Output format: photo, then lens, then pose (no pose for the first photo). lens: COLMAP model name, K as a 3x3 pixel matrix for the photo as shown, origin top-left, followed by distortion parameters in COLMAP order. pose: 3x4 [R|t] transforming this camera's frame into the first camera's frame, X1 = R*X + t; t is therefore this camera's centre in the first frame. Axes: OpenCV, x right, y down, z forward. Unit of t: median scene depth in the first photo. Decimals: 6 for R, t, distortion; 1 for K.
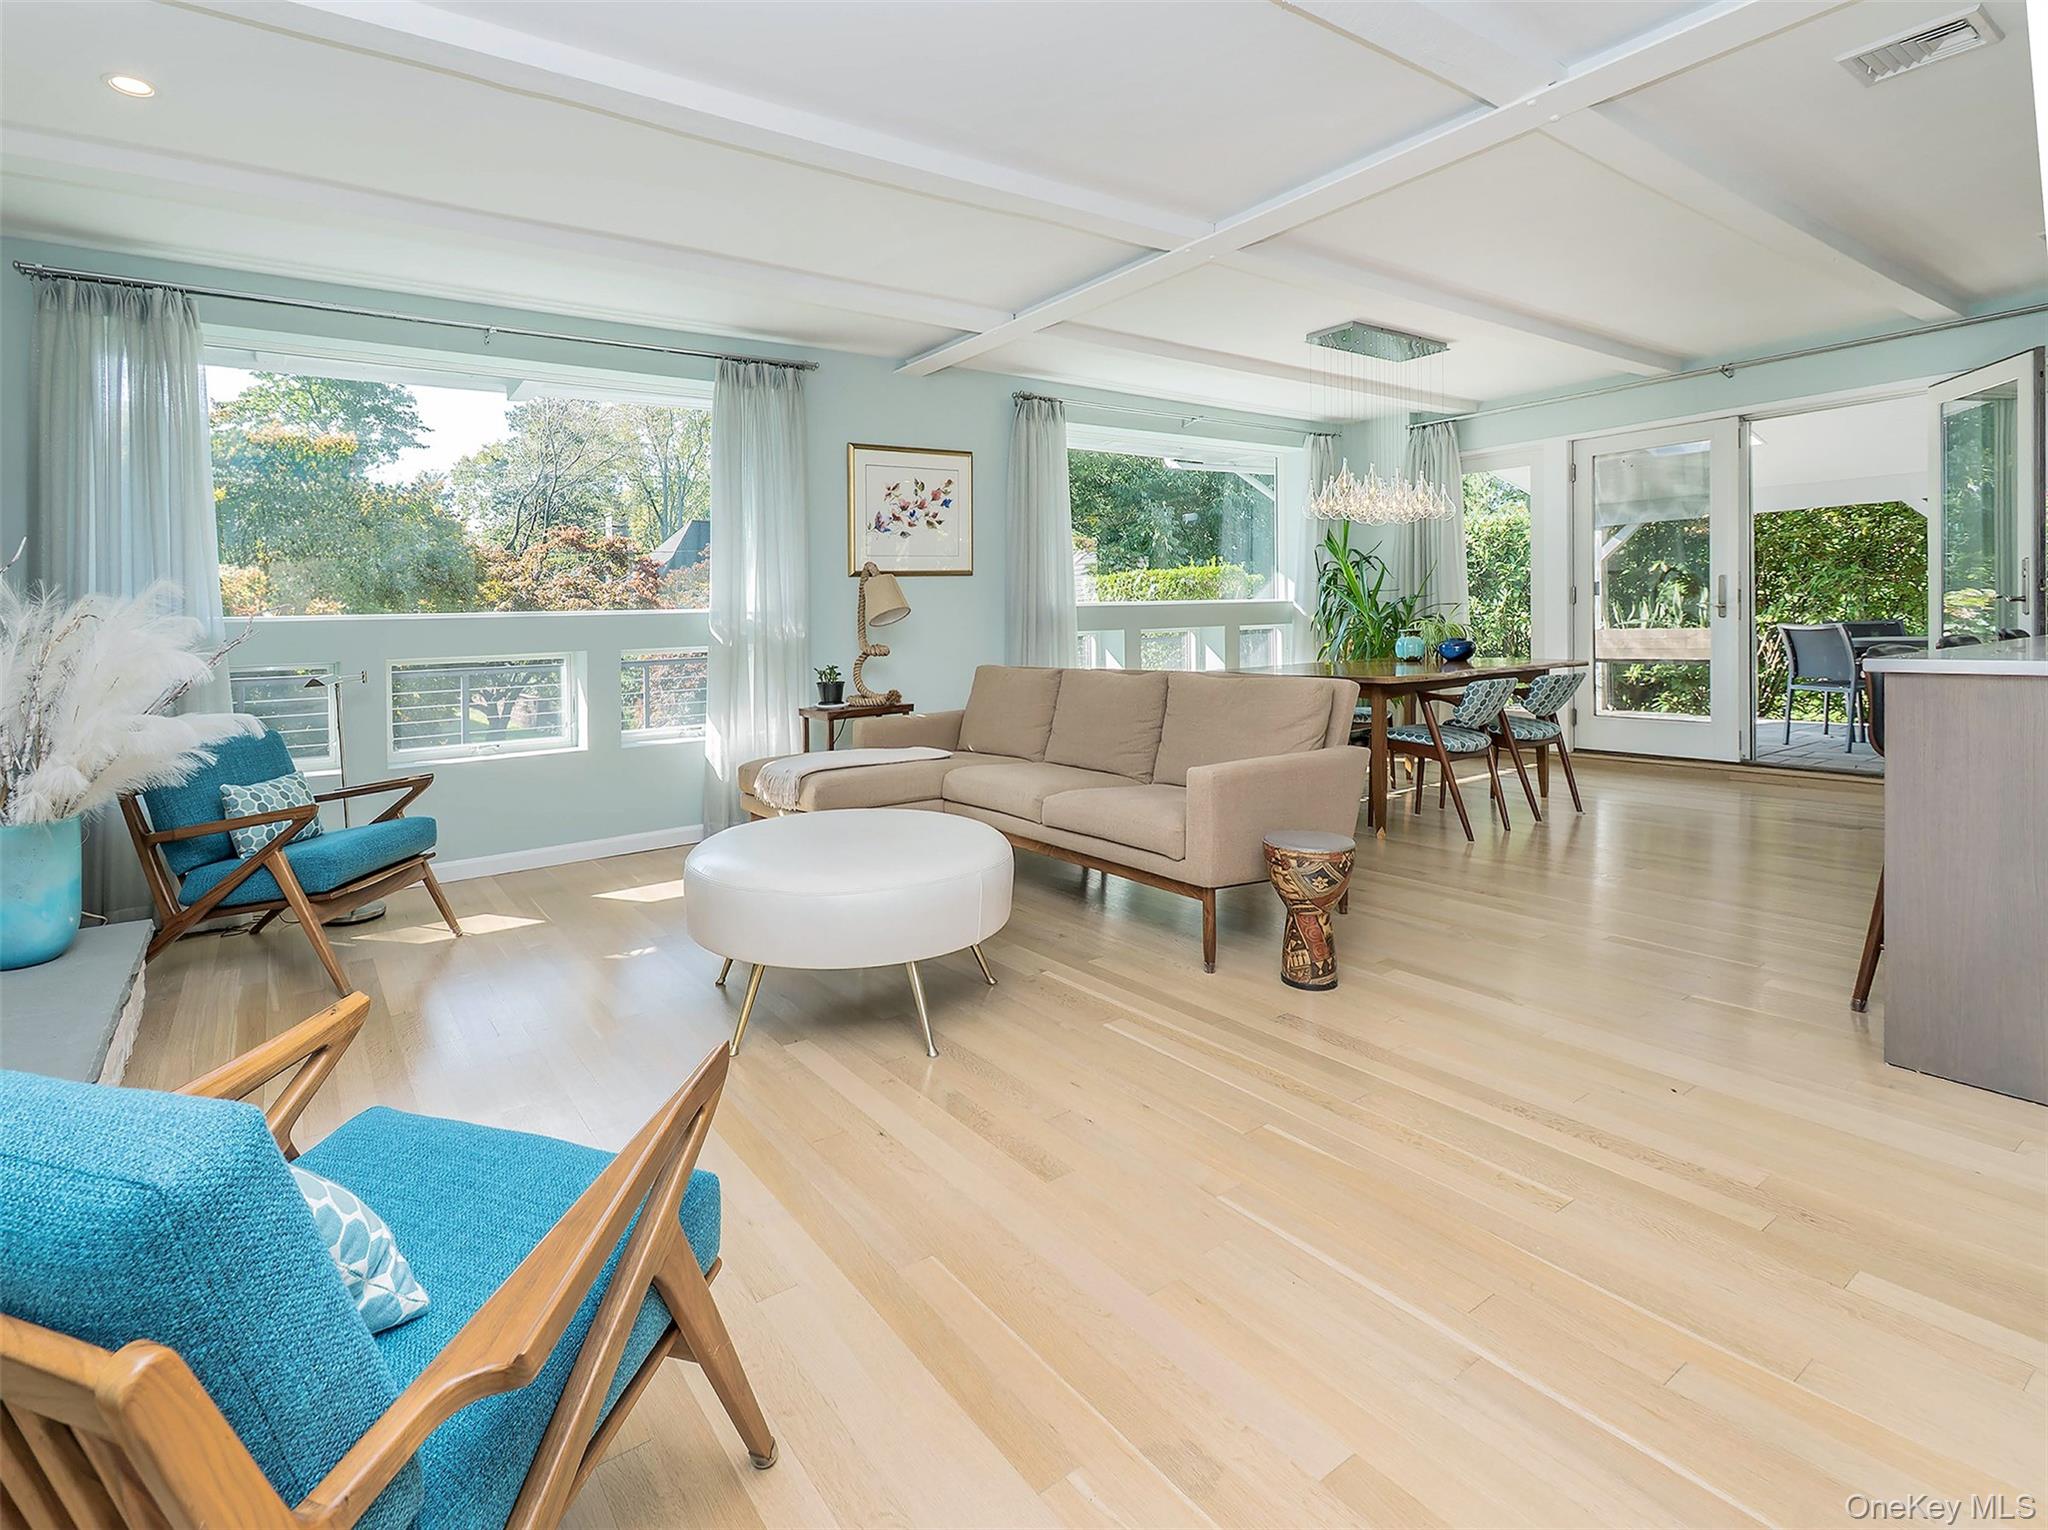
lens RADIAL K [[1011.4, 0, 934.7], [0, 1011.4, 642.6], [0, 0, 1]] dist [0.007179, -0.003281]
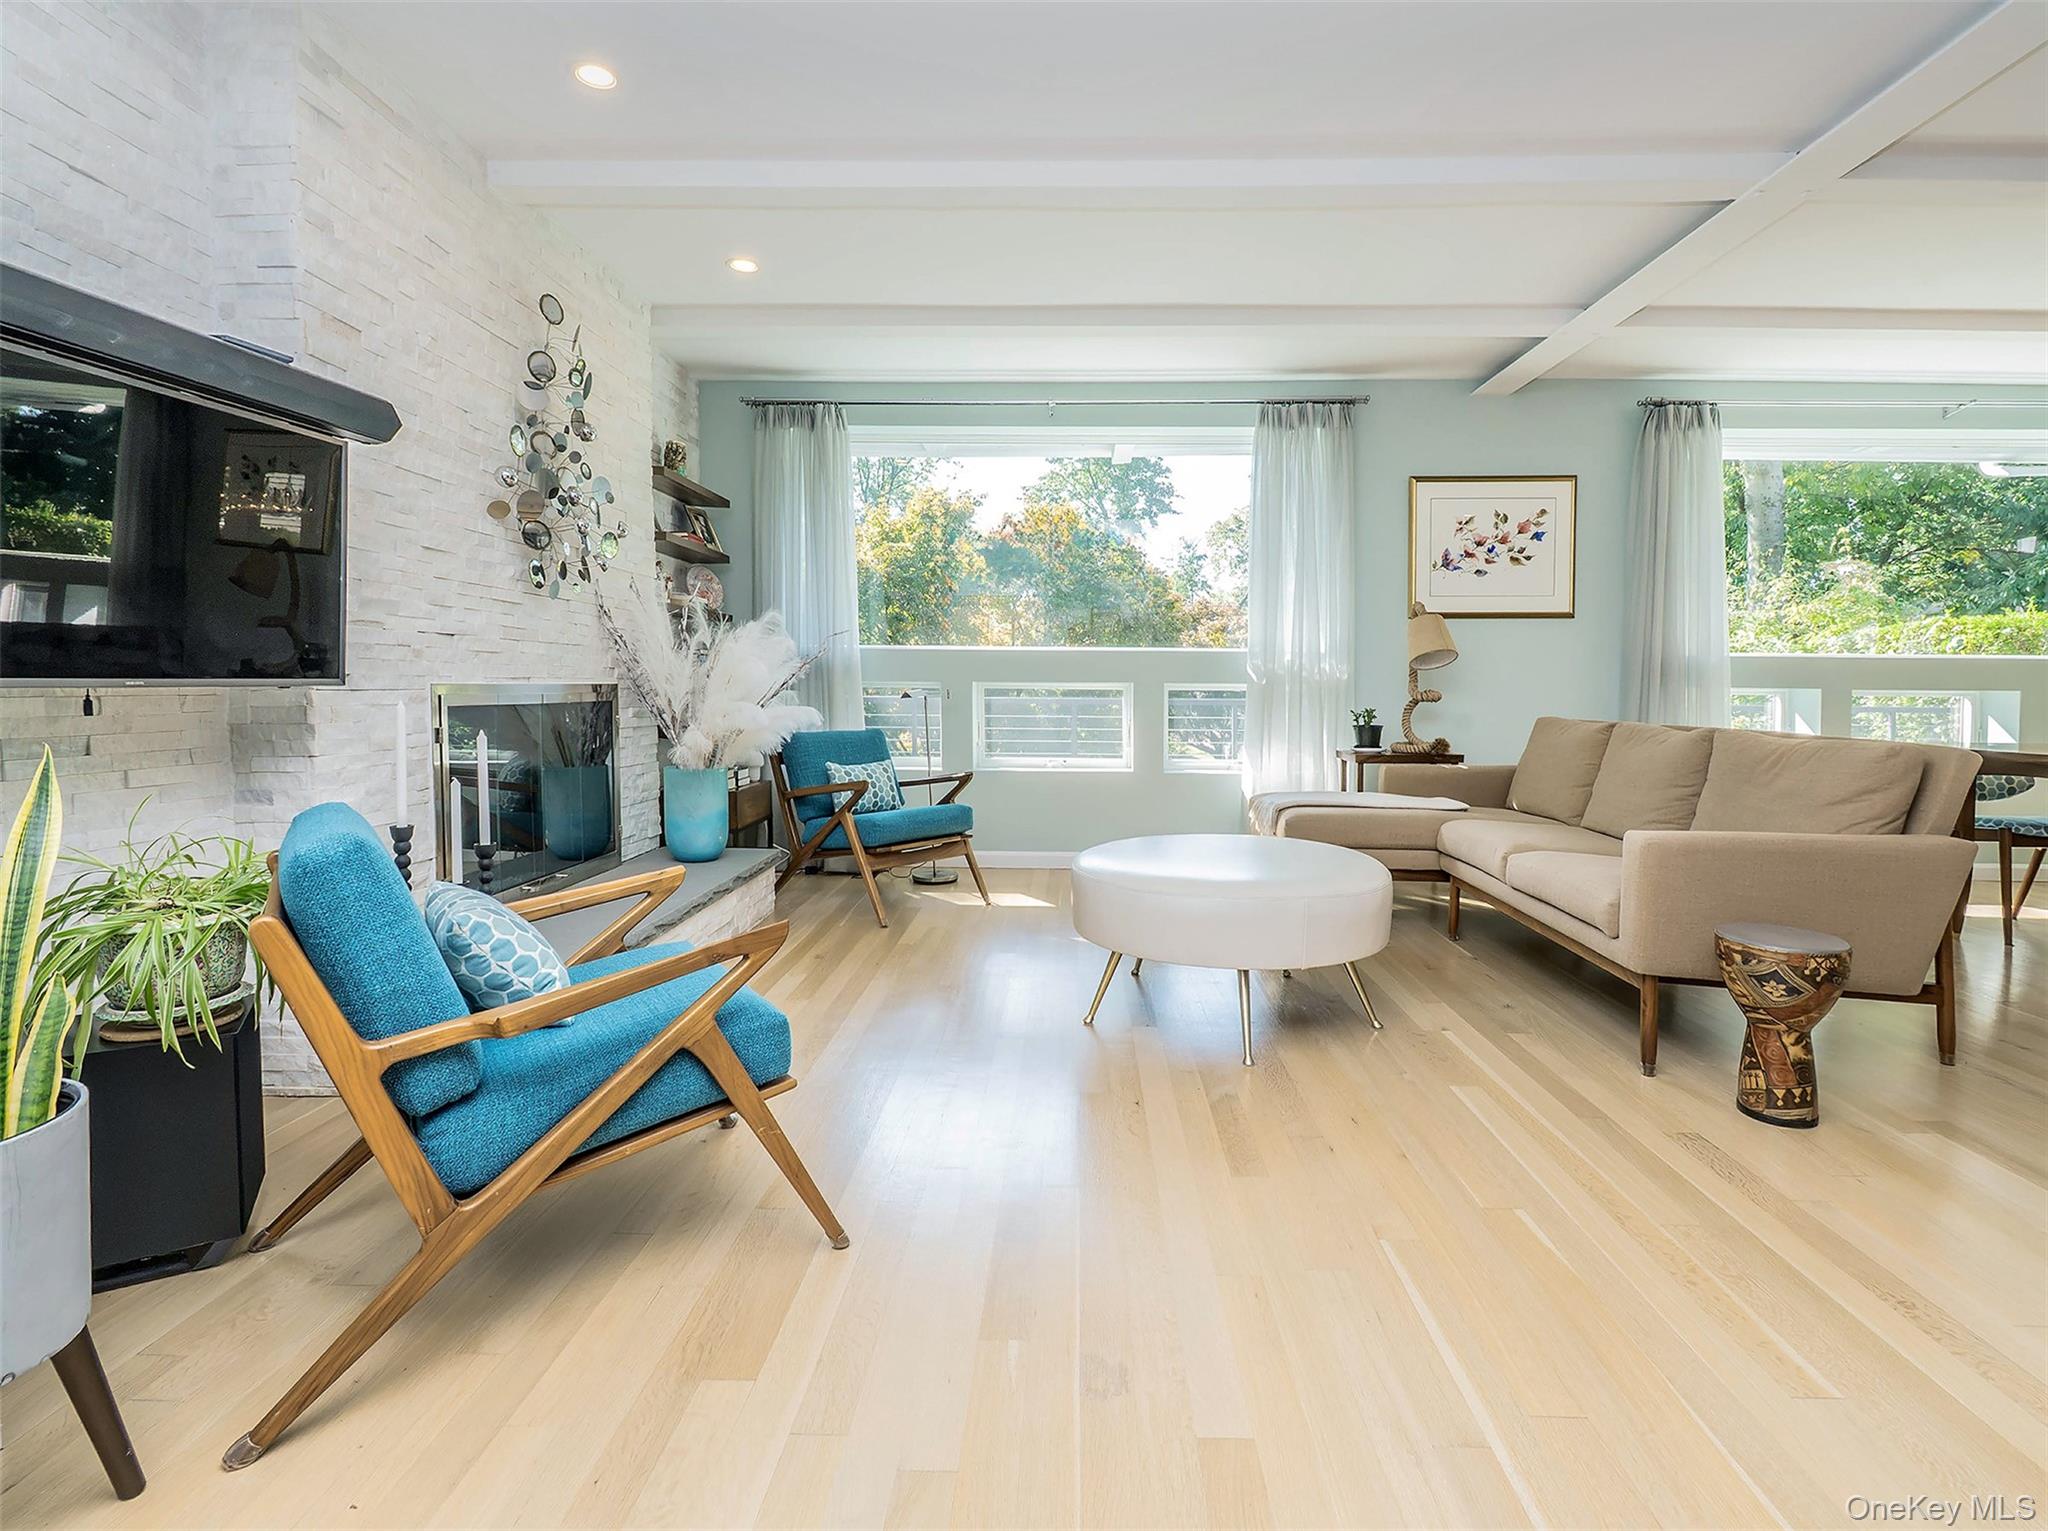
lens RADIAL K [[1011.4, 0, 1050.1], [0, 1011.4, 744.6], [0, 0, 1]] dist [0.007179, -0.003281]
pose [[0.825982, 0.067302, -0.559665, 0.191777], [-0.042089, 0.997439, 0.057830, 0.013781], [0.562124, -0.024211, 0.826699, 0.016553]]
